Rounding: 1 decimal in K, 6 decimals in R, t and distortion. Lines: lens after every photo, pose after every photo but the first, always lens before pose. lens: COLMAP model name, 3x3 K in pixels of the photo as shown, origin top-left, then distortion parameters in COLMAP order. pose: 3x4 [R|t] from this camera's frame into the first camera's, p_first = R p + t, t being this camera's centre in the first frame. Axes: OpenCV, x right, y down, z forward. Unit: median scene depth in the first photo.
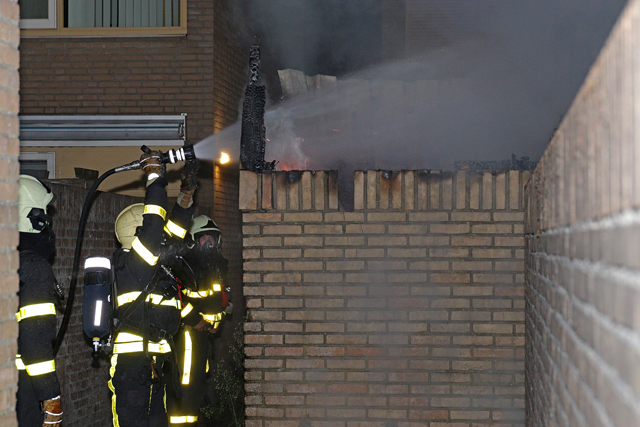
lens RADIAL K [[1856.9, 0, 316.8], [0, 1856.9, 213.2], [0, 0, 1]] dist [-0.024812, 0.000000]
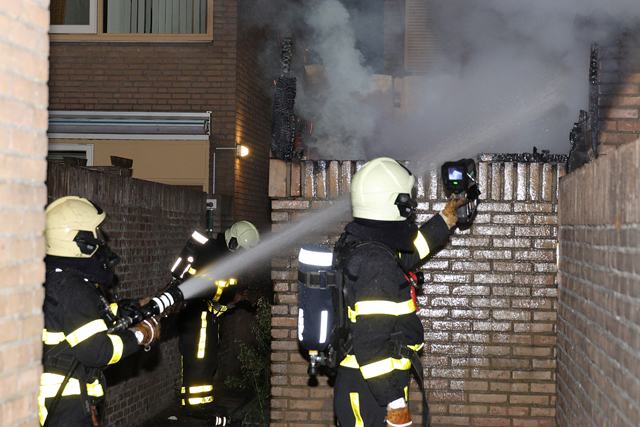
lens RADIAL K [[1510.2, 0, 318.6], [0, 1510.2, 211.7], [0, 0, 1]] dist [0.000154, 0.000000]
pose [[0.999838, 0.016441, 0.007343, -0.019957], [-0.016483, 0.999848, 0.005740, 0.001122], [-0.007247, -0.005860, 0.999957, 0.155594]]
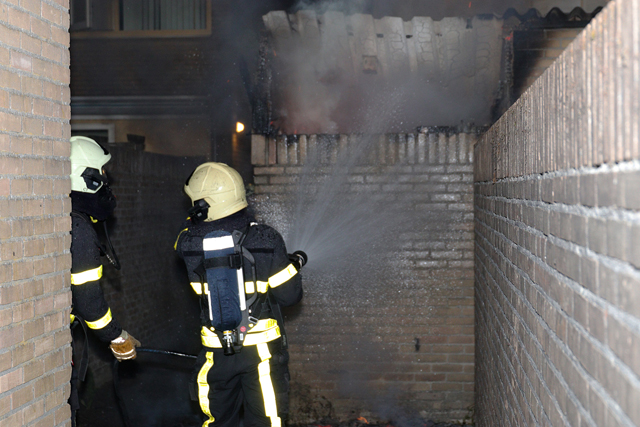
lens RADIAL K [[1321.7, 0, 317.9], [0, 1321.7, 213.4], [0, 0, 1]] dist [-0.010881, 0.000000]
pose [[0.999950, -0.005433, 0.008449, -0.003294], [0.005145, 0.999418, 0.033718, 0.001298], [-0.008628, -0.033673, 0.999396, 0.072905]]
